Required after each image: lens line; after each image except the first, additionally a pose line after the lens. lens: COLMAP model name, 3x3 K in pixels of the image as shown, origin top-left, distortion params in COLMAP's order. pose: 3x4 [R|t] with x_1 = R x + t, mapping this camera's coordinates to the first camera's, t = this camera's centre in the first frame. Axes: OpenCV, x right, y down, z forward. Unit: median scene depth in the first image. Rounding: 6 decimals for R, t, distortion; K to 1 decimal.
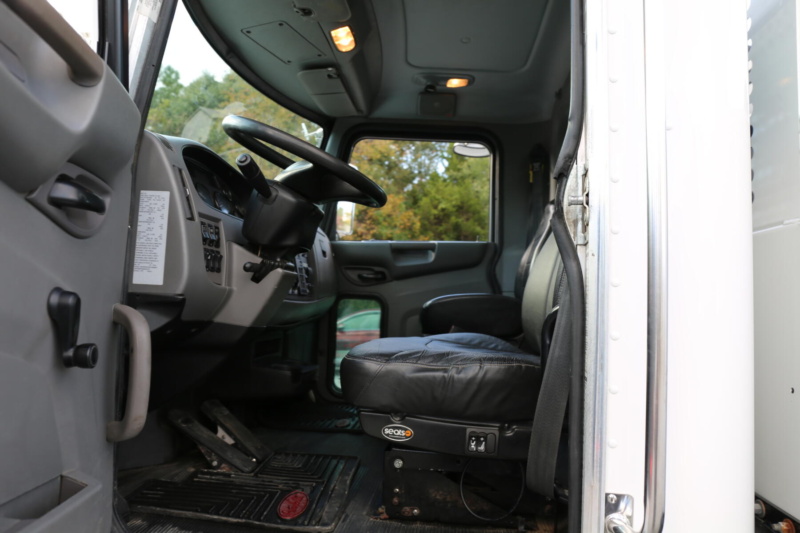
lens RADIAL K [[559.3, 0, 429.0], [0, 559.3, 268.9], [0, 0, 1]] dist [-0.201192, 0.340345]
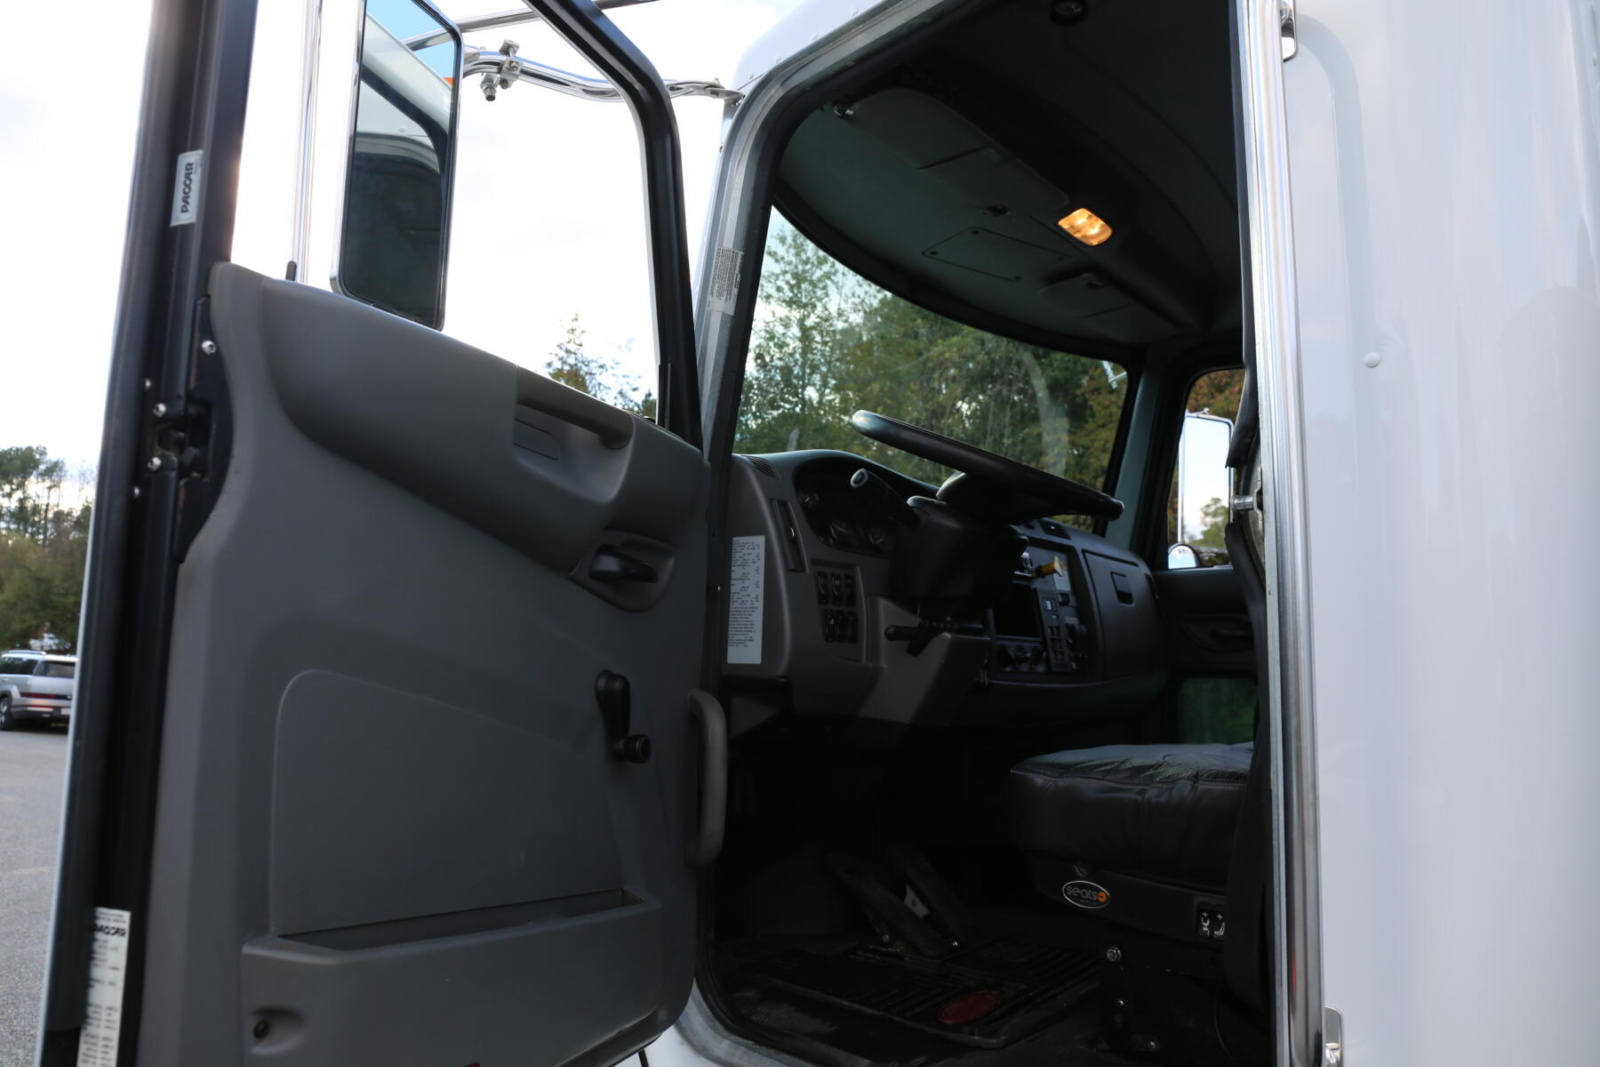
lens RADIAL K [[1086.4, 0, 800.0], [0, 1086.4, 533.5], [0, 0, 1]] dist [-0.104934, 0.080972]
pose [[0.825010, -0.090213, -0.557871, 0.373786], [0.043851, 0.994419, -0.095958, -0.002608], [0.563414, 0.054704, 0.824361, -0.180083]]
